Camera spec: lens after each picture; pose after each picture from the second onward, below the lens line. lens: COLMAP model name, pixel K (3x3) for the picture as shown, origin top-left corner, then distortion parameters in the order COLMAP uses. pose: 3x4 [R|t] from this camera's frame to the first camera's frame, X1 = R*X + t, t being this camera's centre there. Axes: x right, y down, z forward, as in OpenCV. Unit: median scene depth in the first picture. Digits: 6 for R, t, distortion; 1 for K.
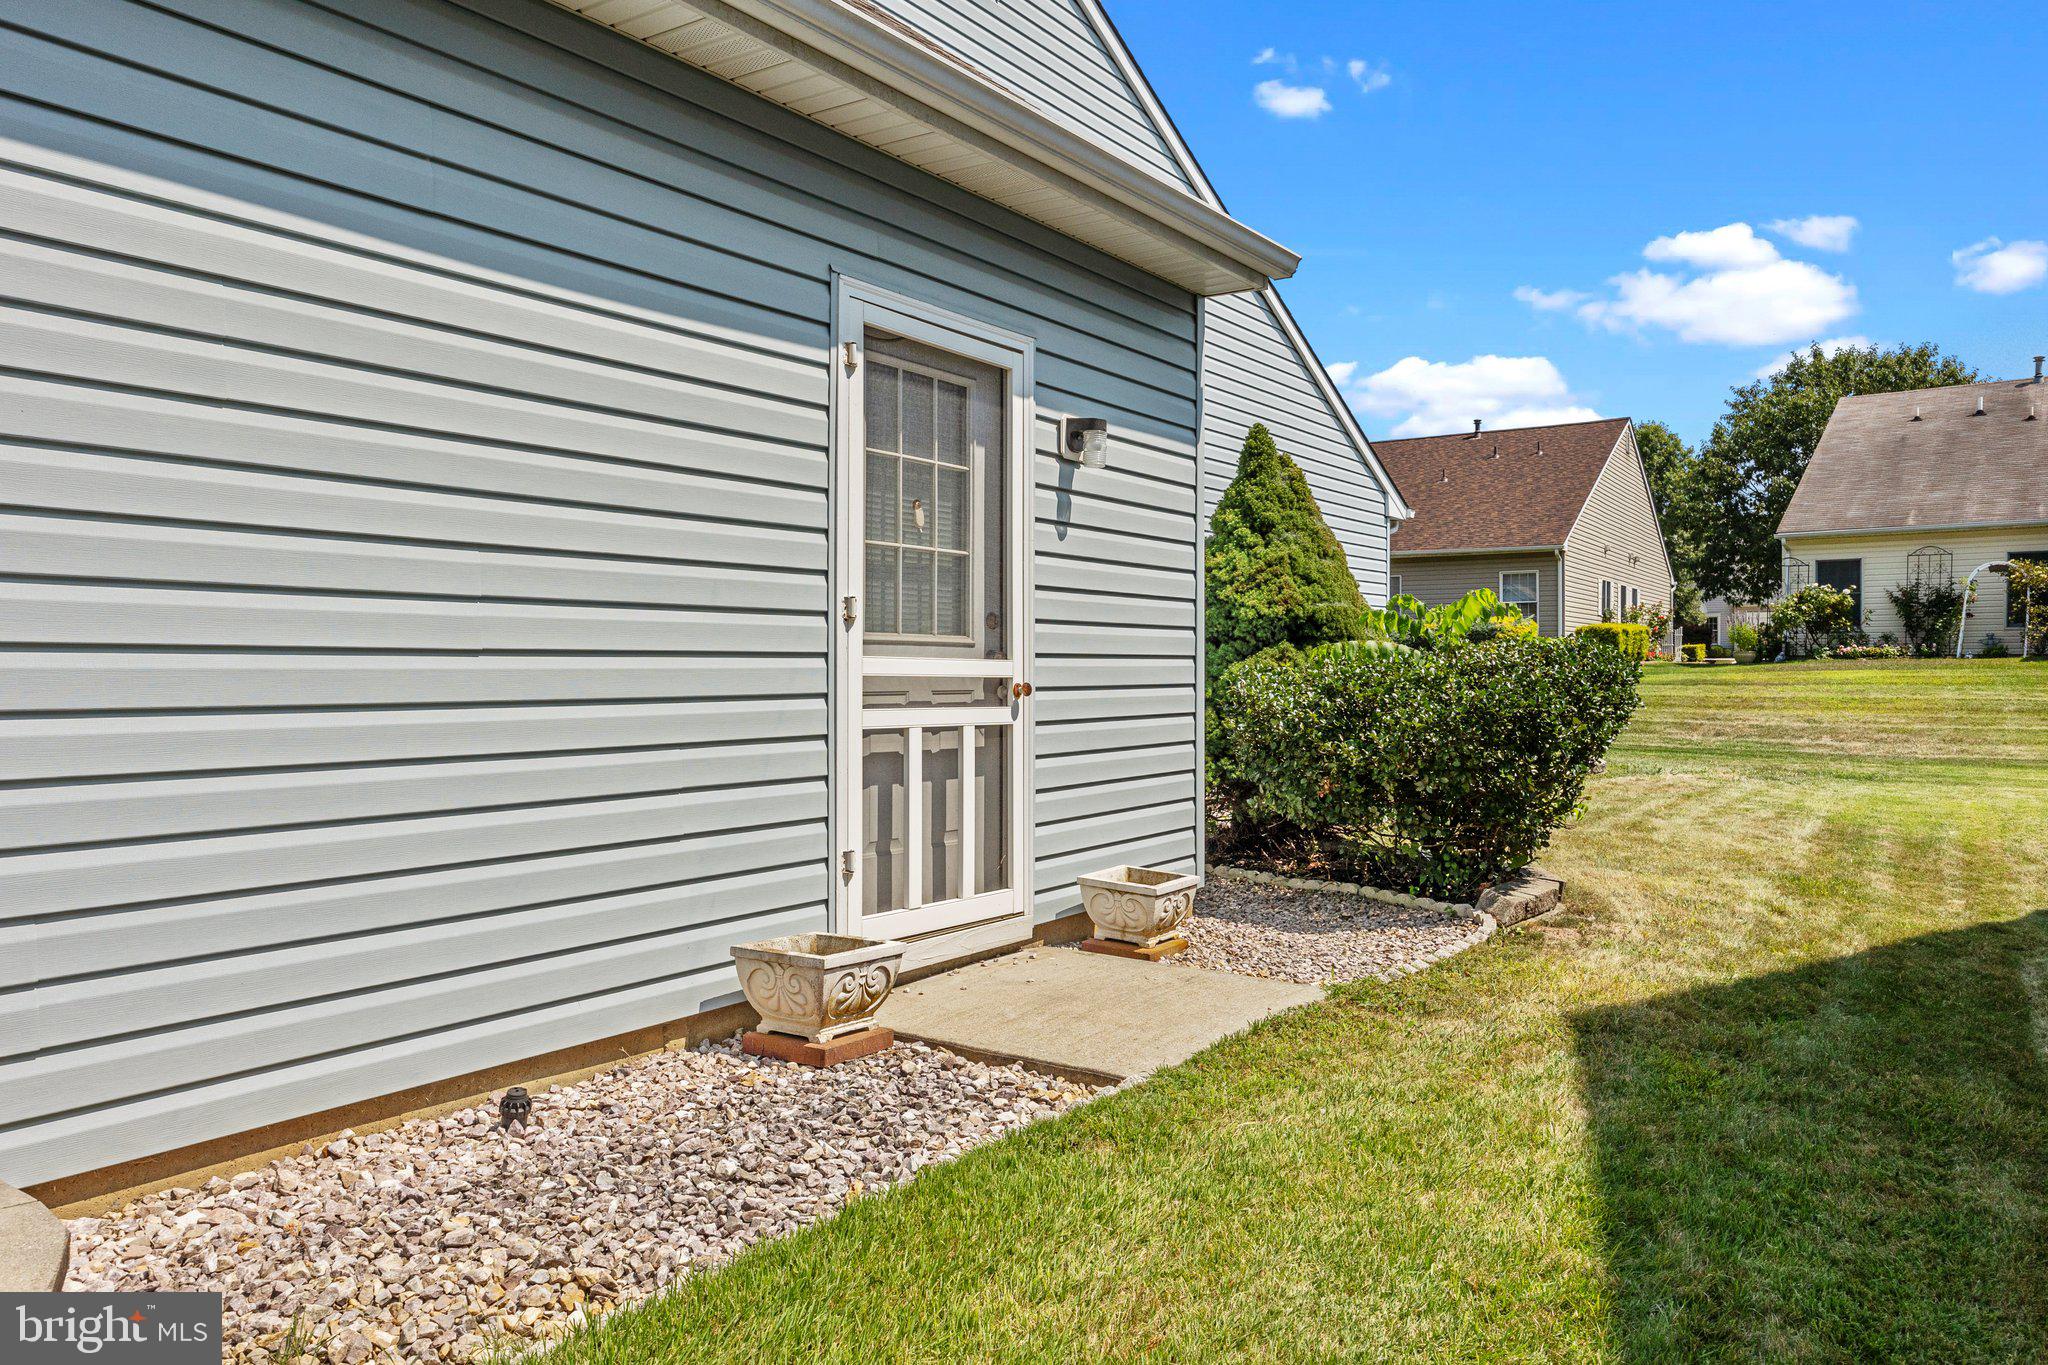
lens RADIAL K [[1387.8, 0, 1021.7], [0, 1387.8, 681.0], [0, 0, 1]] dist [-0.001263, -0.002108]
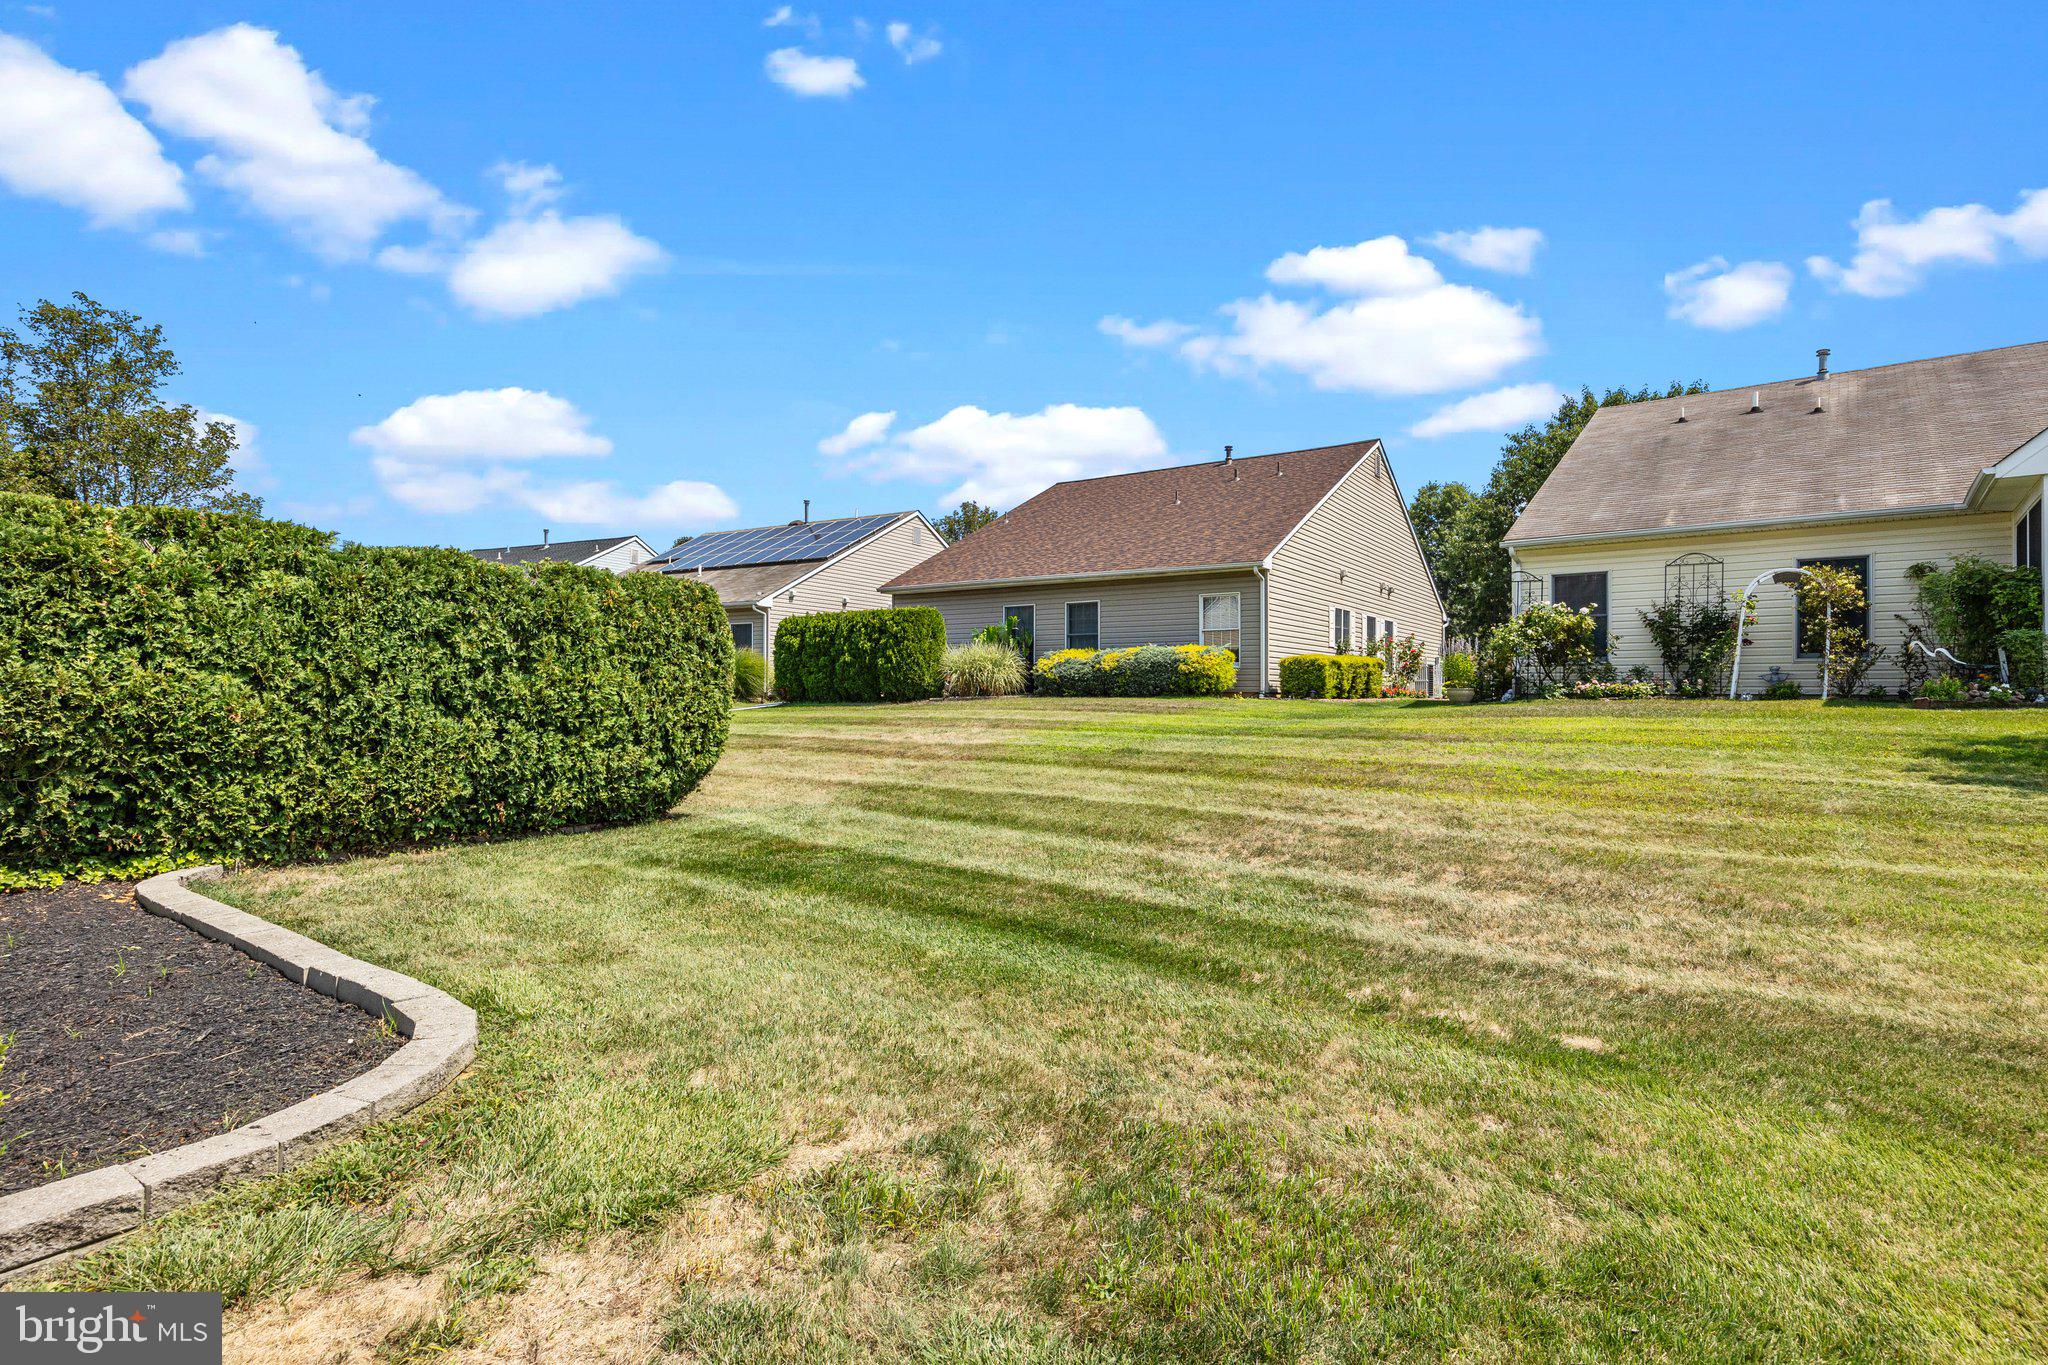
lens RADIAL K [[989.9, 0, 1026.9], [0, 989.9, 689.2], [0, 0, 1]] dist [-0.018971, -0.000288]
pose [[0.999561, 0.007111, -0.028747, 0.298908], [-0.007569, 0.999846, -0.015828, -0.010297], [0.028630, 0.016039, 0.999461, 0.443370]]
